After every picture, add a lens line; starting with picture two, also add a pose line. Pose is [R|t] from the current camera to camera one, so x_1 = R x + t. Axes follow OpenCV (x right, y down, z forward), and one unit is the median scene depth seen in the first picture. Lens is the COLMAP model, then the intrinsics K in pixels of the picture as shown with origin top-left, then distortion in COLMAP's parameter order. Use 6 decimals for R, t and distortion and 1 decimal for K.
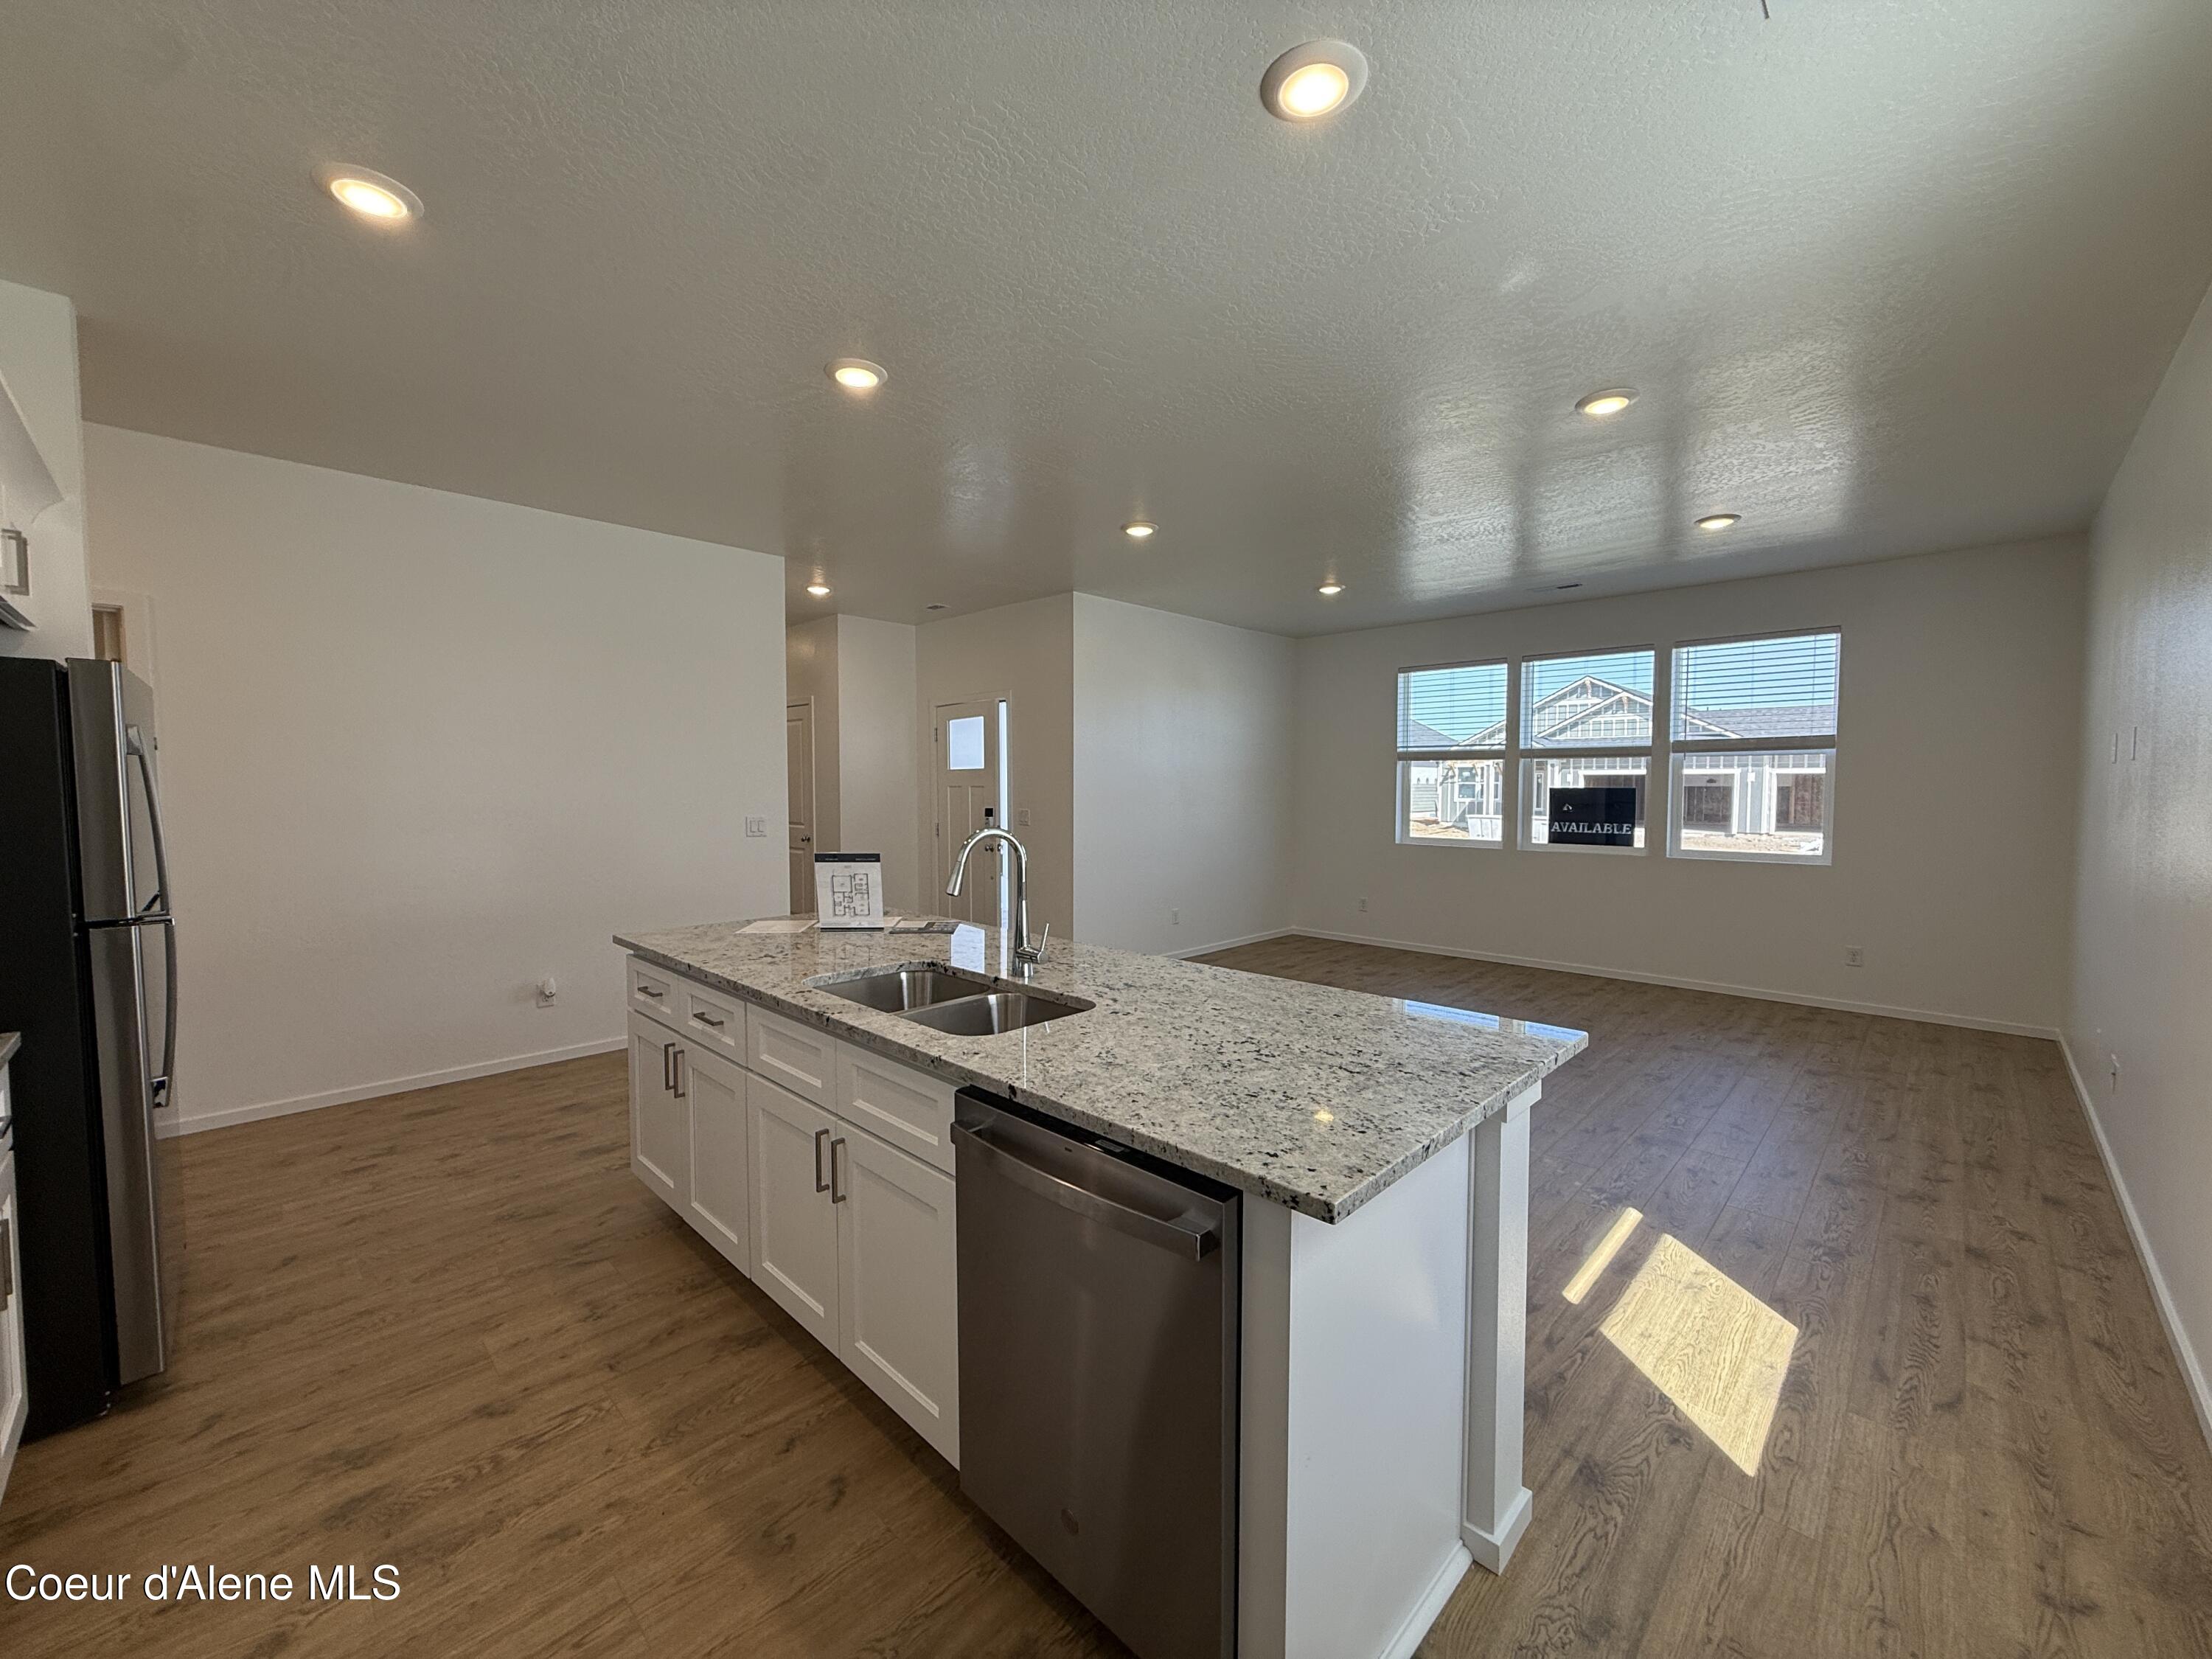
lens RADIAL K [[873.8, 0, 1100.1], [0, 873.8, 828.6], [0, 0, 1]] dist [-0.001394, 0.000580]
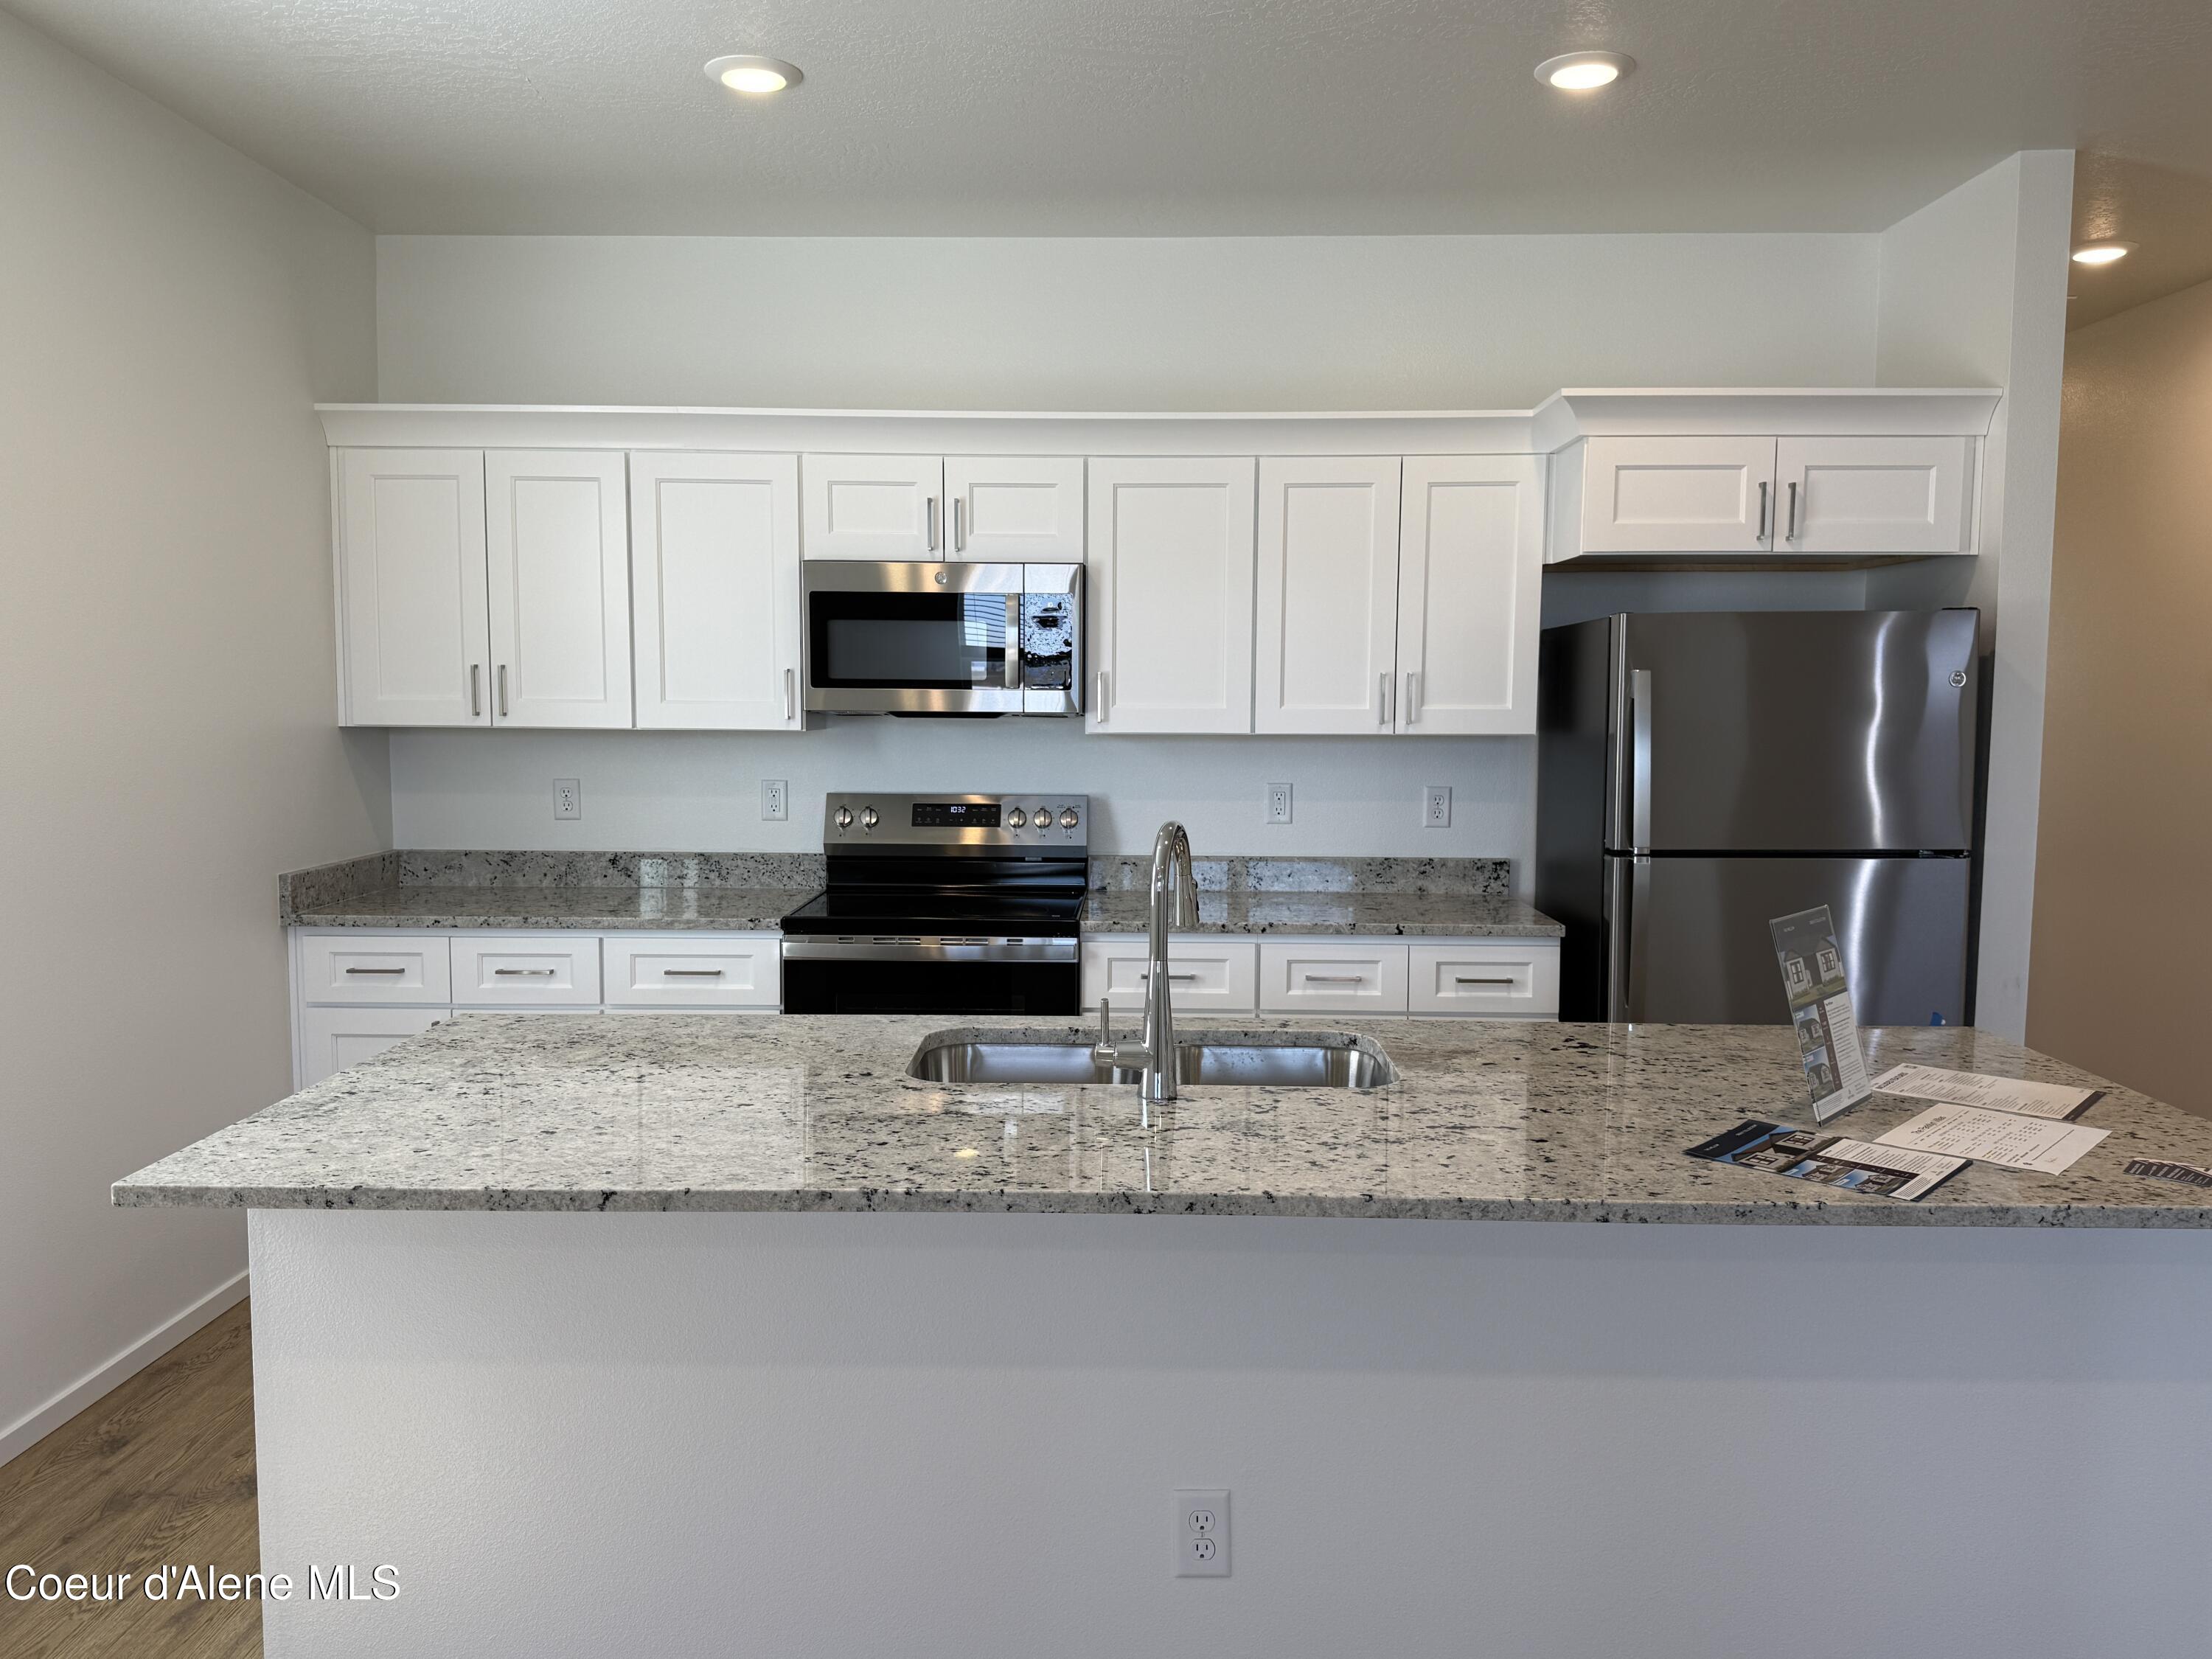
lens RADIAL K [[1620.7, 0, 1104.0], [0, 1620.7, 832.6], [0, 0, 1]] dist [0.057726, -0.023829]
pose [[-0.721544, 0.057858, -0.689947, 0.634467], [-0.039368, 0.991462, 0.124313, -0.123053], [0.691249, 0.116860, -0.713105, 1.702456]]
